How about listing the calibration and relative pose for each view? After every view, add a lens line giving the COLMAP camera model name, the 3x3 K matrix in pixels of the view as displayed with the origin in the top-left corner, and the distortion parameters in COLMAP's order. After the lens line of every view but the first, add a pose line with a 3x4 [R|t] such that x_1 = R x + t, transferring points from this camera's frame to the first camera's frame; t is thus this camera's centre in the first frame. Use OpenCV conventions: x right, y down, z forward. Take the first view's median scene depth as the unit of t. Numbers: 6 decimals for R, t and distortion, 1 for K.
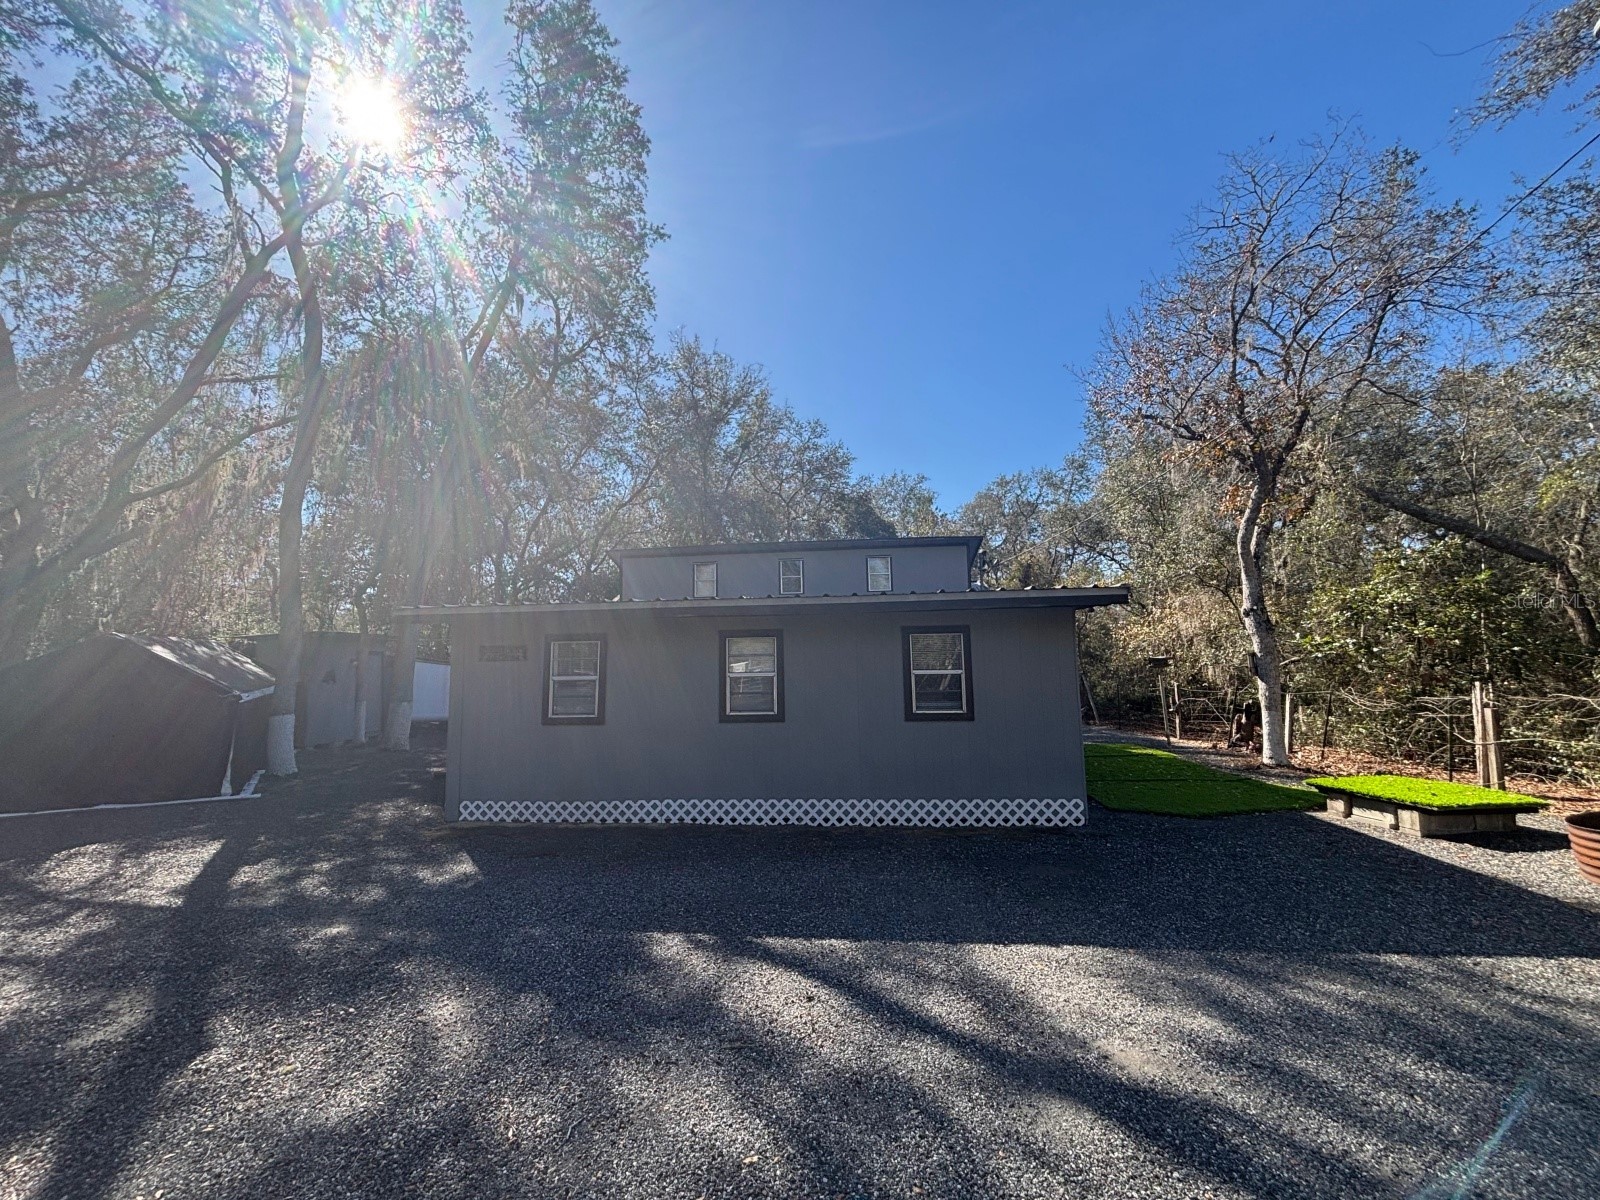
lens RADIAL K [[650.1, 0, 800.0], [0, 650.1, 600.0], [0, 0, 1]] dist [0.000698, -0.000044]
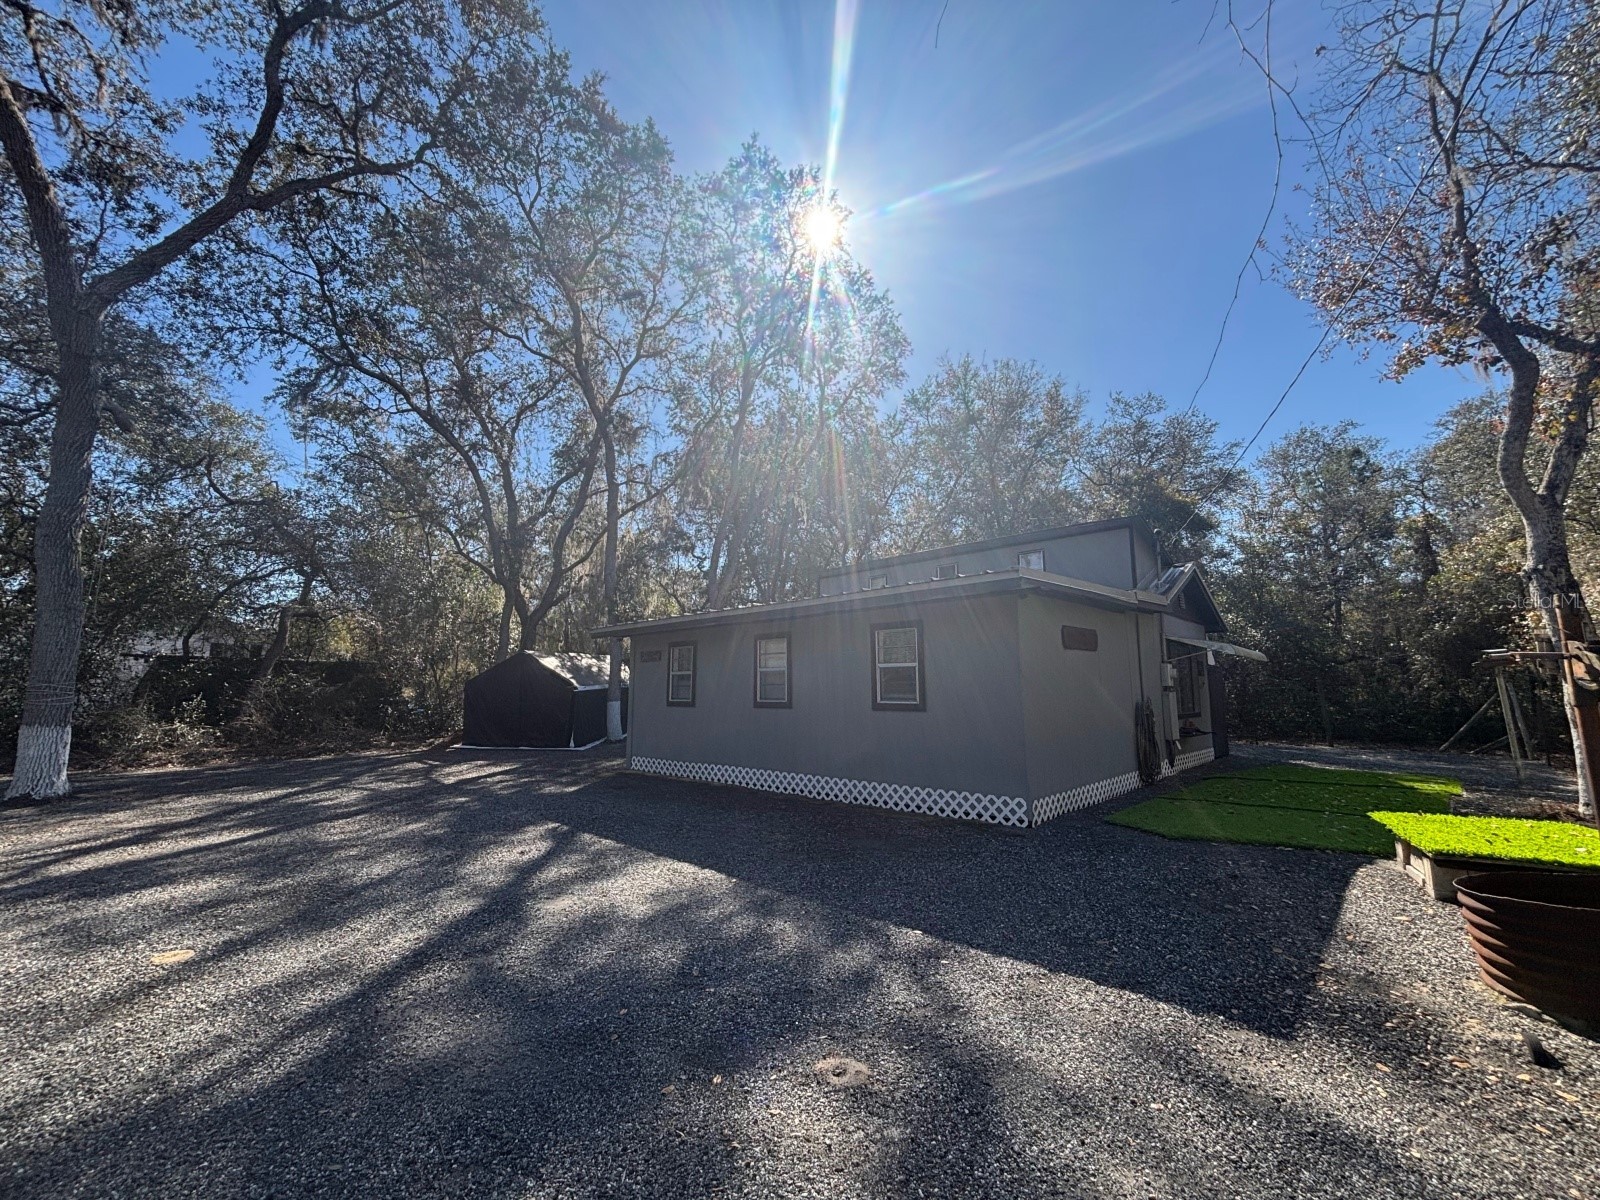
lens RADIAL K [[653.4, 0, 797.3], [0, 653.4, 607.0], [0, 0, 1]] dist [-0.005946, -0.000106]
pose [[0.793704, -0.065182, -0.604802, 0.758462], [0.060753, 0.997765, -0.027805, 0.037628], [0.605263, -0.014675, 0.795890, 0.059245]]
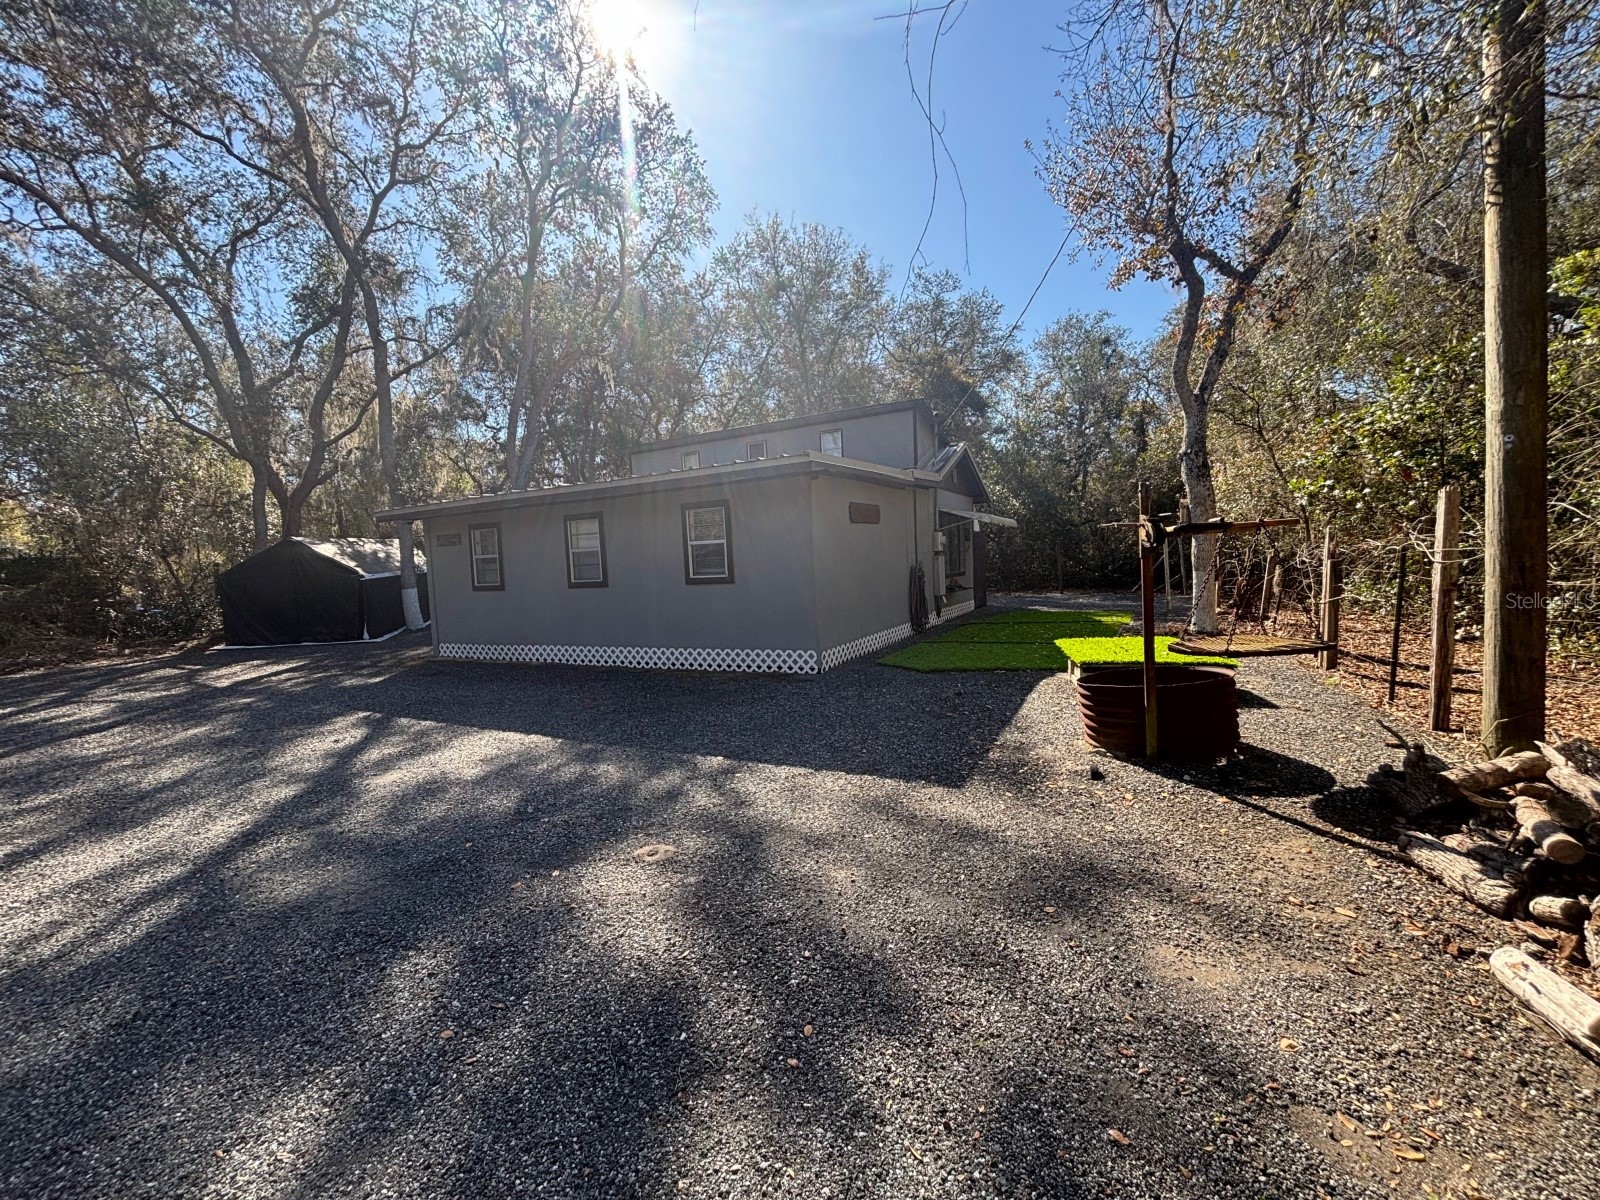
lens RADIAL K [[650.1, 0, 800.0], [0, 650.1, 600.0], [0, 0, 1]] dist [0.000698, -0.000044]
pose [[0.928971, -0.004774, -0.370123, 0.818685], [0.074193, 0.982027, 0.173549, 0.027093], [0.362642, -0.188683, 0.912628, -0.004103]]
